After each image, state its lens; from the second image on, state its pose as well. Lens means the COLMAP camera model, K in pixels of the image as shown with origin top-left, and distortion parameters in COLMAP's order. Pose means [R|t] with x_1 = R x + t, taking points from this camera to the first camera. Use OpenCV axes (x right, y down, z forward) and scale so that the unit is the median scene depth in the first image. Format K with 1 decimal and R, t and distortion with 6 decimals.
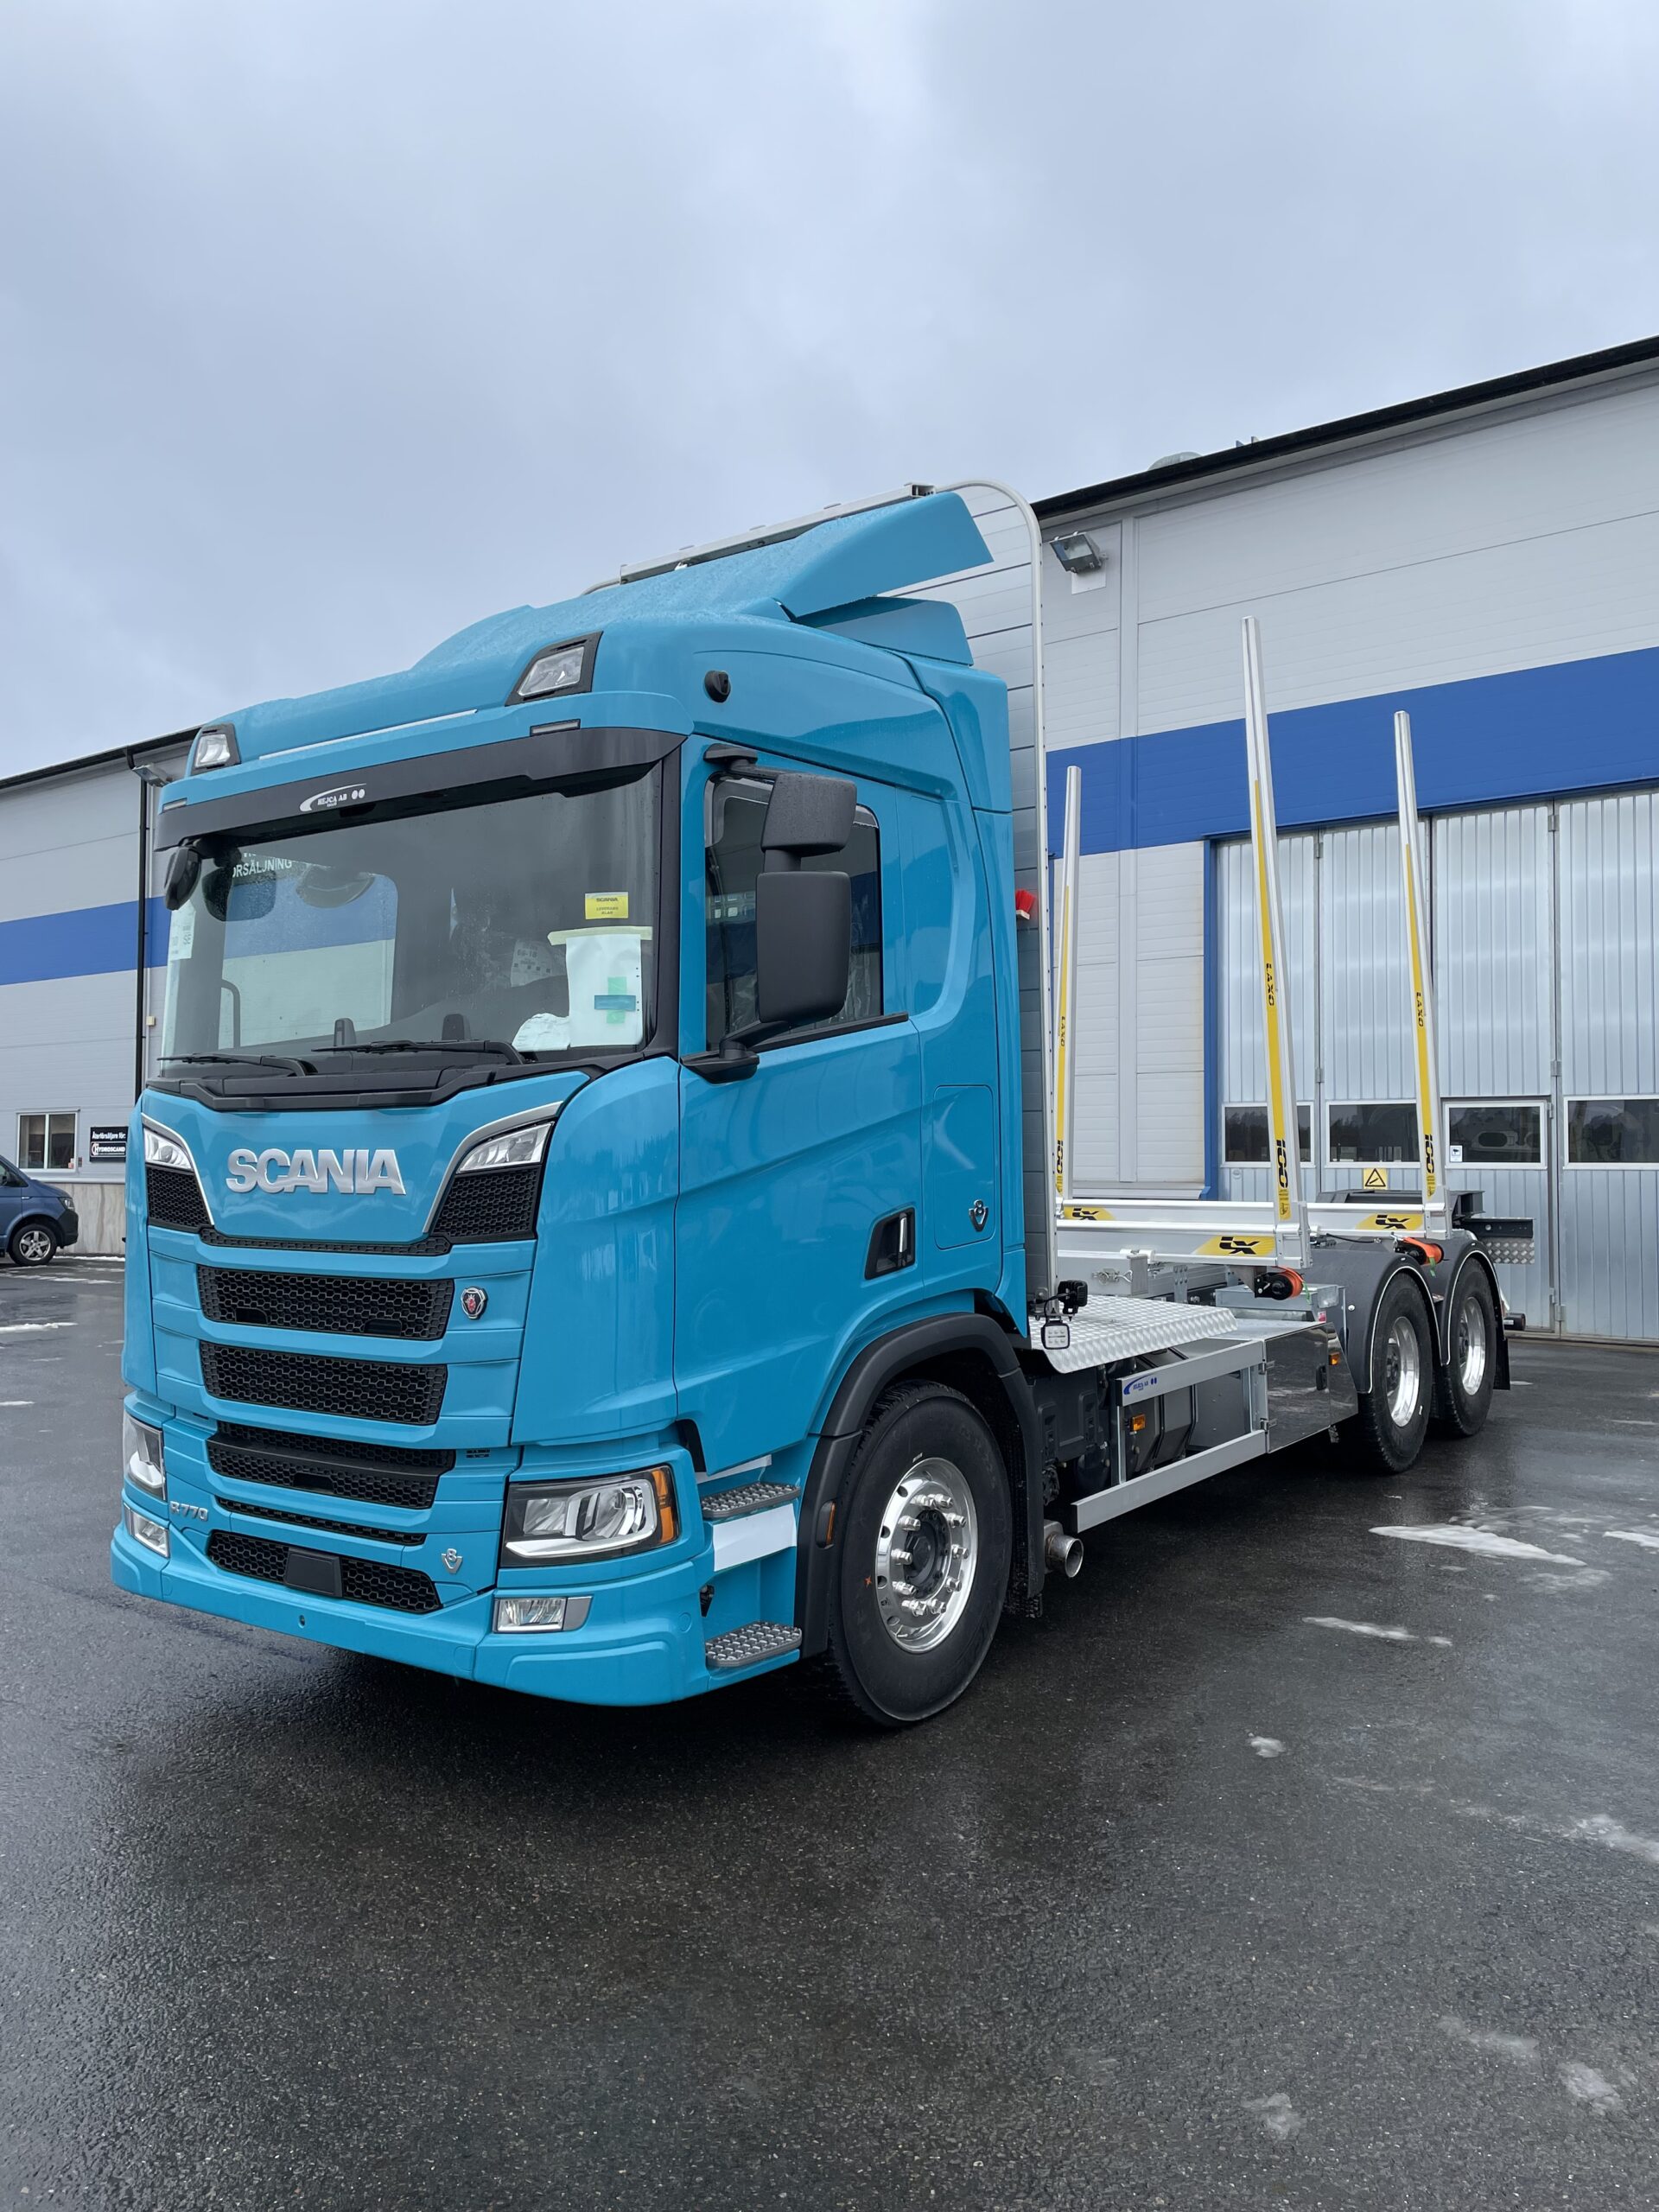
lens RADIAL K [[1749.9, 0, 789.7], [0, 1749.9, 1107.5], [0, 0, 1]] dist [0.033481, -0.002953]
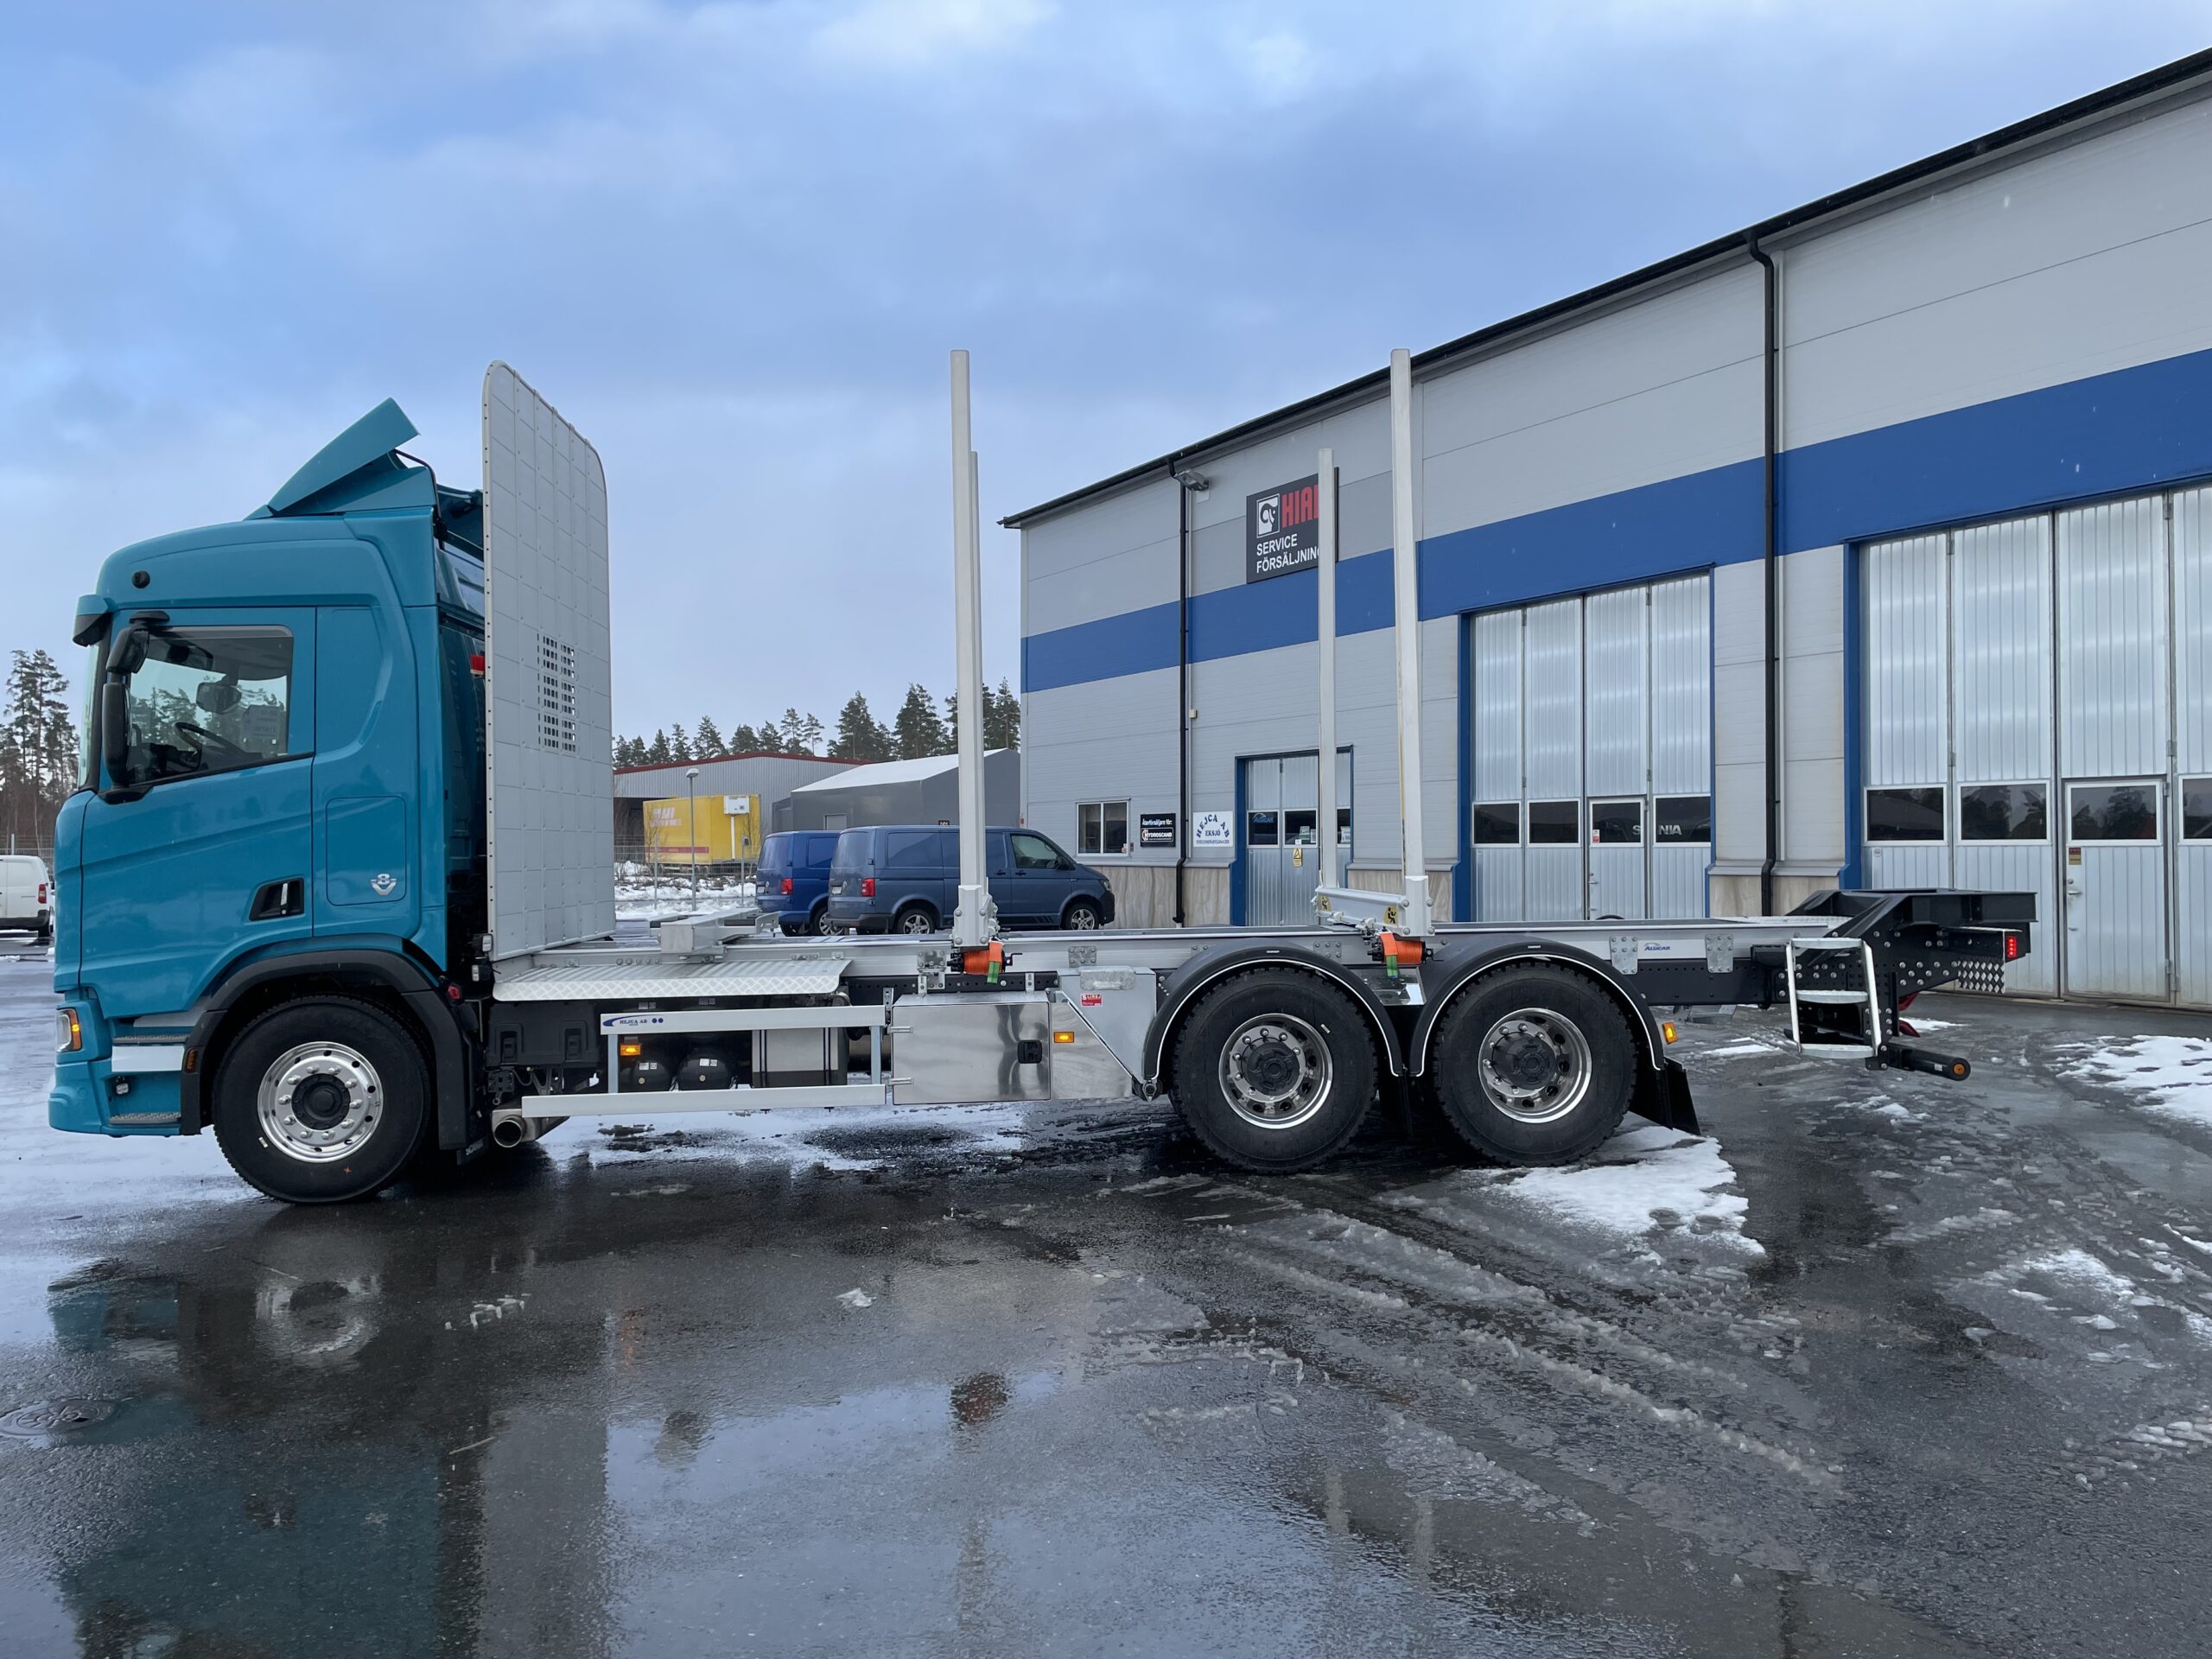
lens RADIAL K [[1749.9, 0, 1106.0], [0, 1749.9, 829.5], [0, 0, 1]] dist [0.033481, -0.002953]
pose [[0.922906, -0.010834, -0.384874, 0.256729], [0.019390, 0.999643, 0.018356, -0.005734], [0.384538, -0.024404, 0.922787, -0.204156]]
